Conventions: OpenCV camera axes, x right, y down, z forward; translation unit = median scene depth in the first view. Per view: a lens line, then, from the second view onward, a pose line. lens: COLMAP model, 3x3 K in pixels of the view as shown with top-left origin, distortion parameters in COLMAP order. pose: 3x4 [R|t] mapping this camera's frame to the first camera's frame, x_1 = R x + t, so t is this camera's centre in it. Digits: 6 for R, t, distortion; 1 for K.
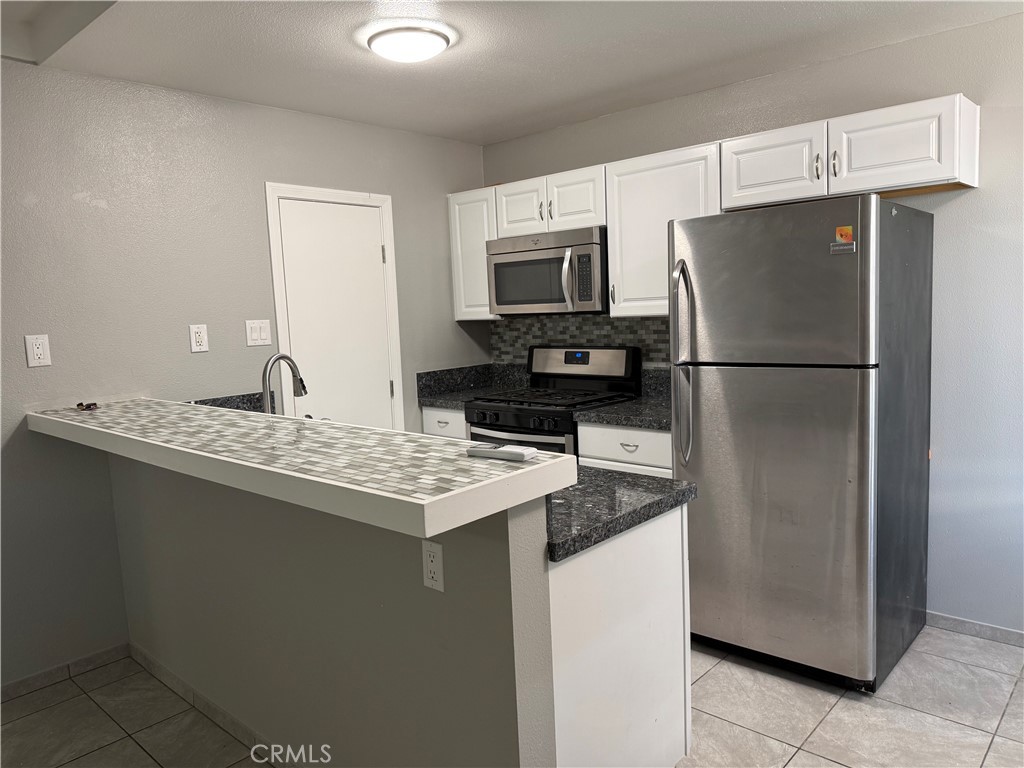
lens RADIAL K [[722.7, 0, 516.7], [0, 722.7, 379.1], [0, 0, 1]] dist [0.043245, -0.056877]
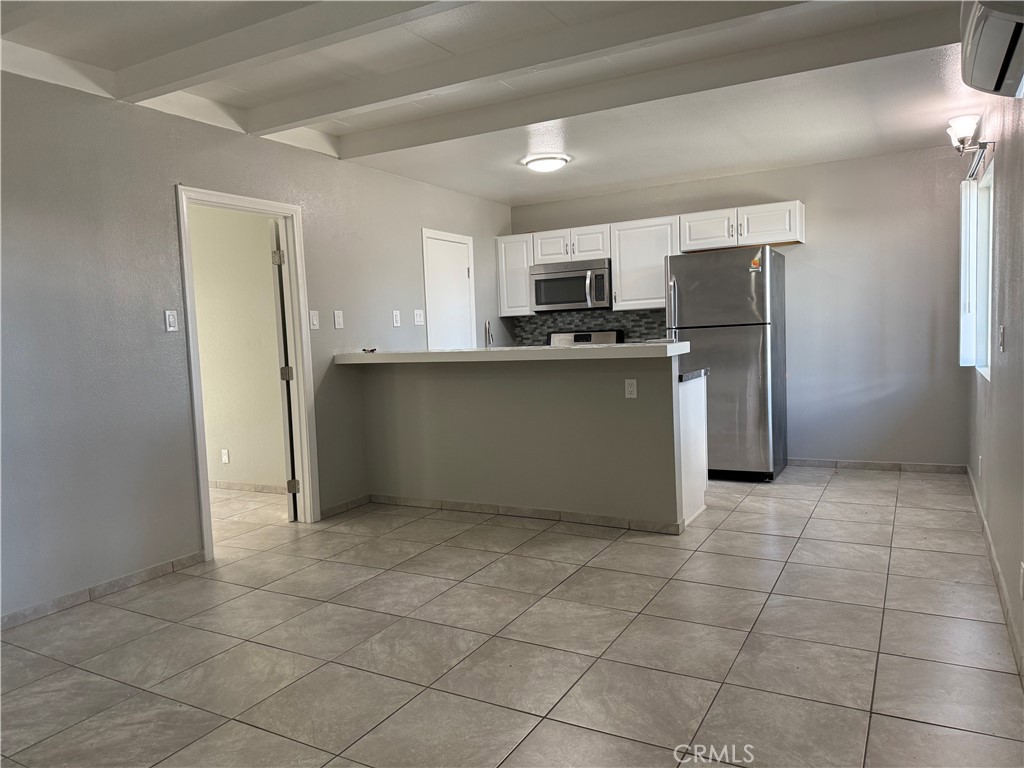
lens RADIAL K [[722.7, 0, 503.0], [0, 722.7, 383.8], [0, 0, 1]] dist [0.043245, -0.056877]
pose [[0.976288, -0.014120, 0.216016, -0.501608], [0.023517, 0.998883, -0.040996, 0.153324], [-0.215196, 0.045104, 0.975529, -0.622913]]
